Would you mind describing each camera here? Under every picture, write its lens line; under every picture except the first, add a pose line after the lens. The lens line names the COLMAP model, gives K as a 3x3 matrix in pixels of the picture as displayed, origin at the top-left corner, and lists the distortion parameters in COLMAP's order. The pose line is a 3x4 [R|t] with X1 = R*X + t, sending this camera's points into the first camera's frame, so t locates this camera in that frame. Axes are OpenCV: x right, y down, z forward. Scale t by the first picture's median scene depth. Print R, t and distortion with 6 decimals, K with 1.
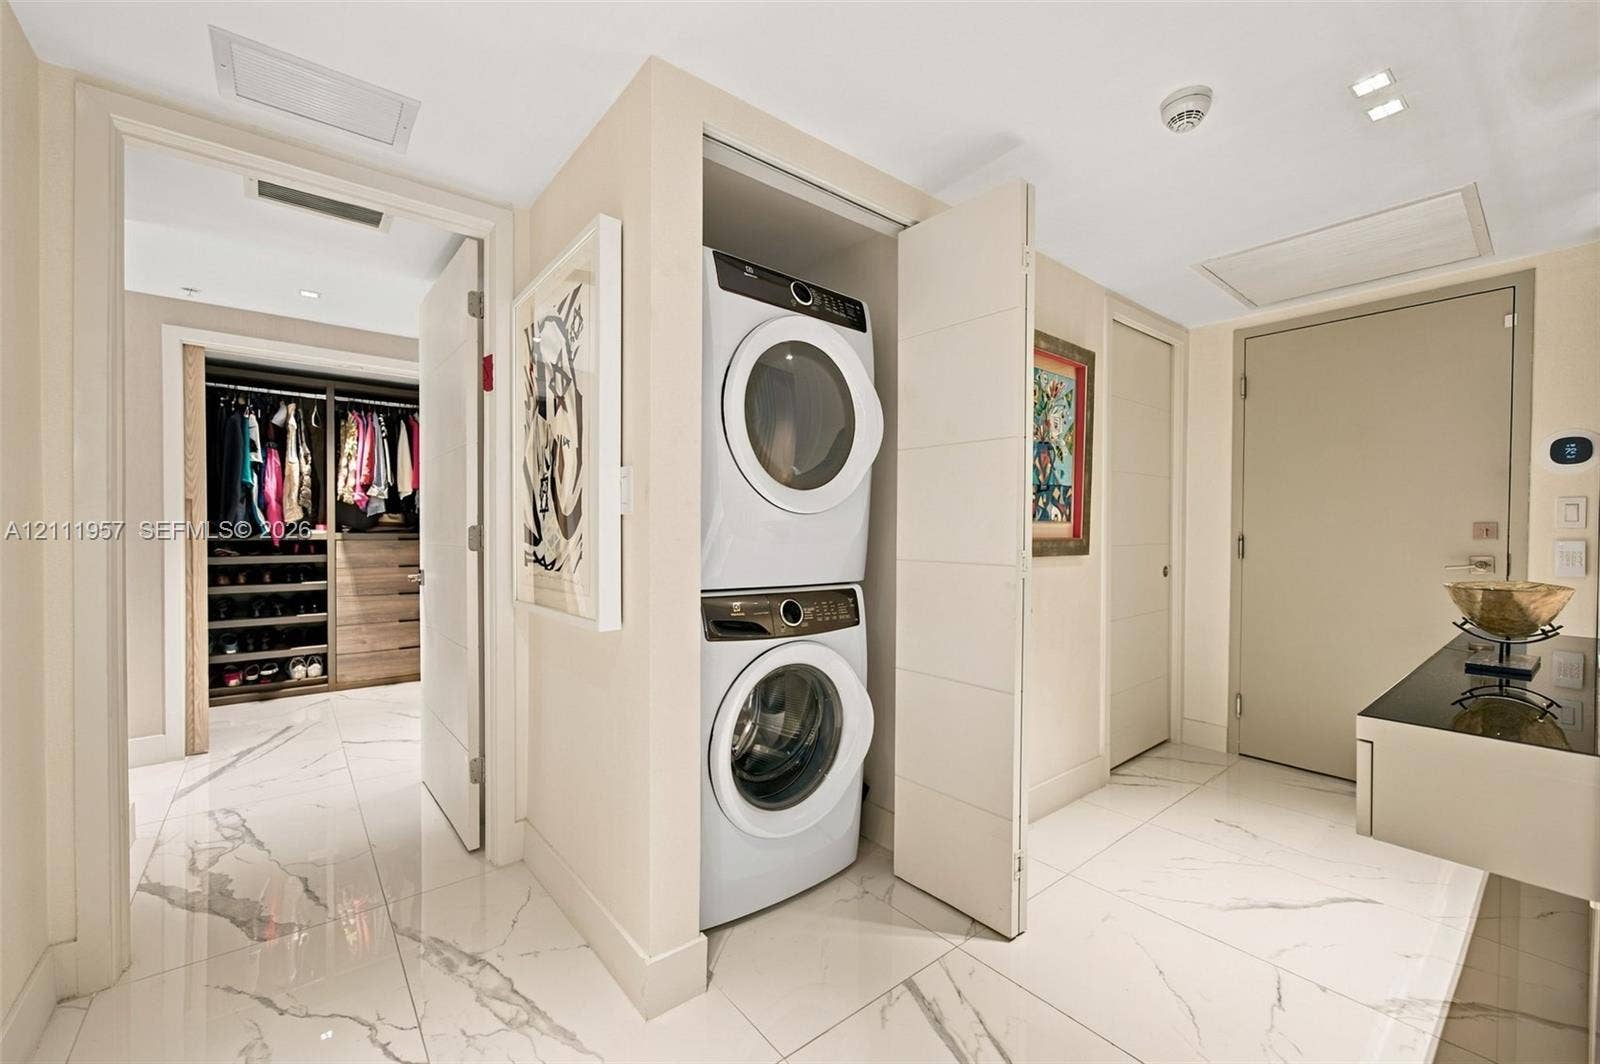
lens RADIAL K [[637.9, 0, 799.4], [0, 637.9, 539.7], [0, 0, 1]] dist [-0.001697, 0.000023]
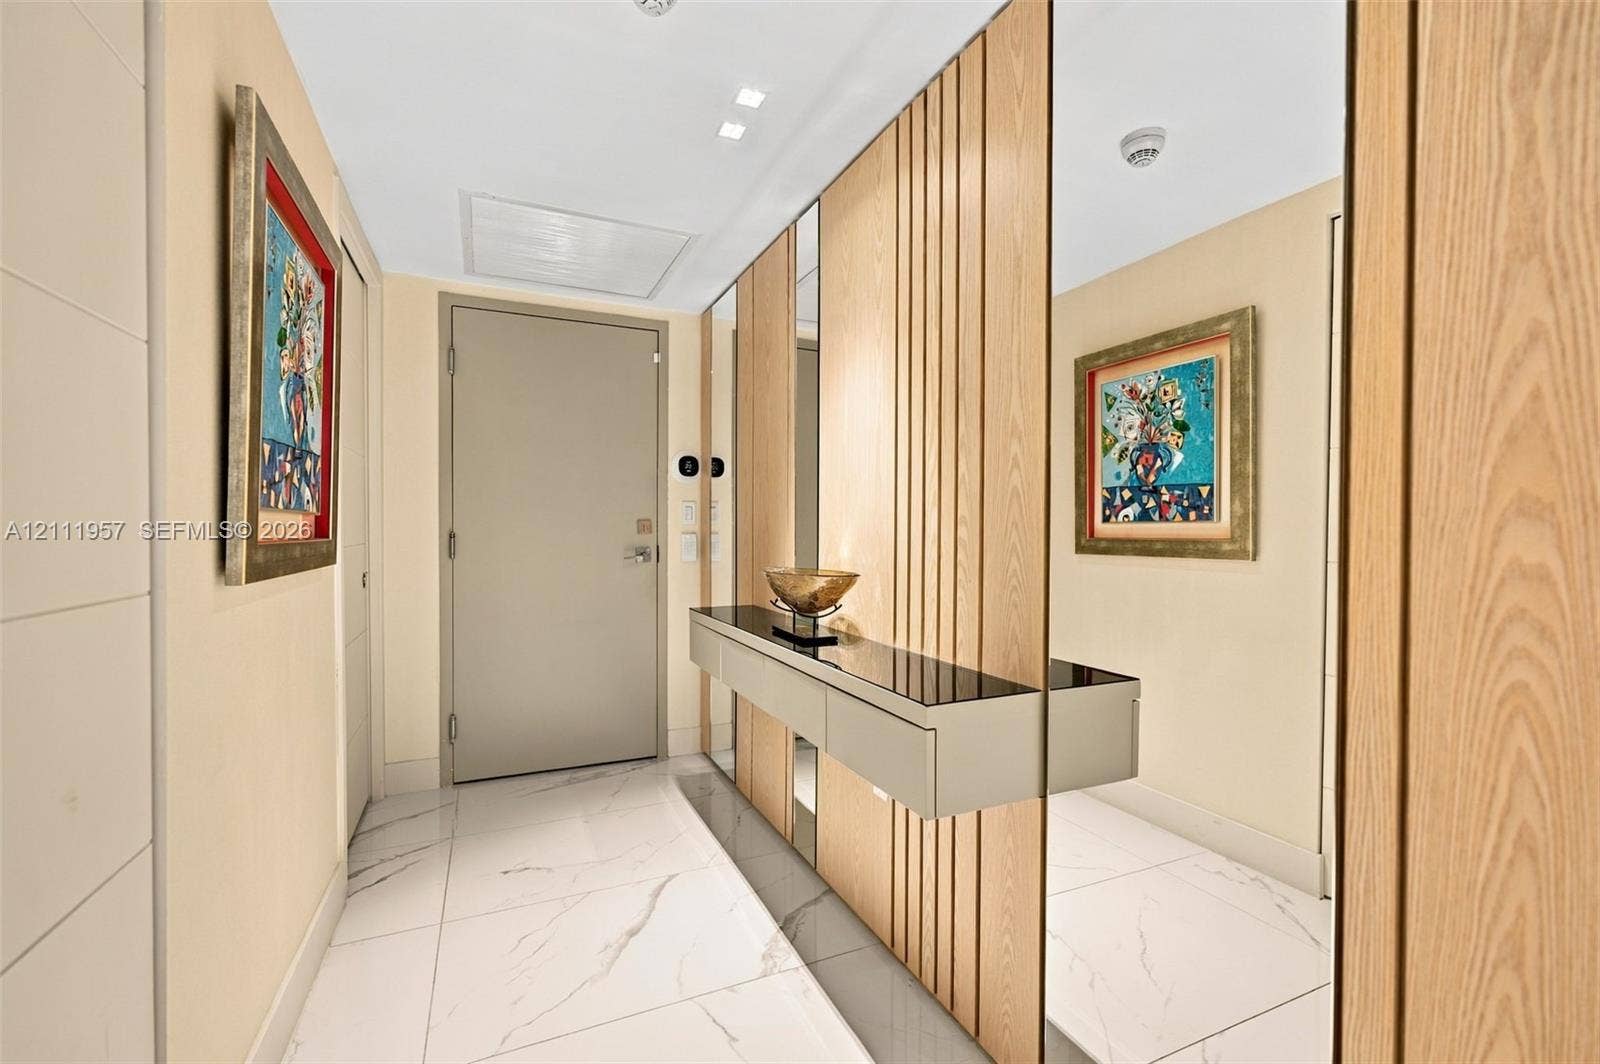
lens RADIAL K [[678.0, 0, 800.2], [0, 678.0, 537.0], [0, 0, 1]] dist [-0.000760, 0.000095]
pose [[0.254299, -0.015726, 0.966998, -0.228092], [0.015007, 0.999812, 0.012313, -0.012524], [-0.967009, 0.011381, 0.254487, 0.892430]]
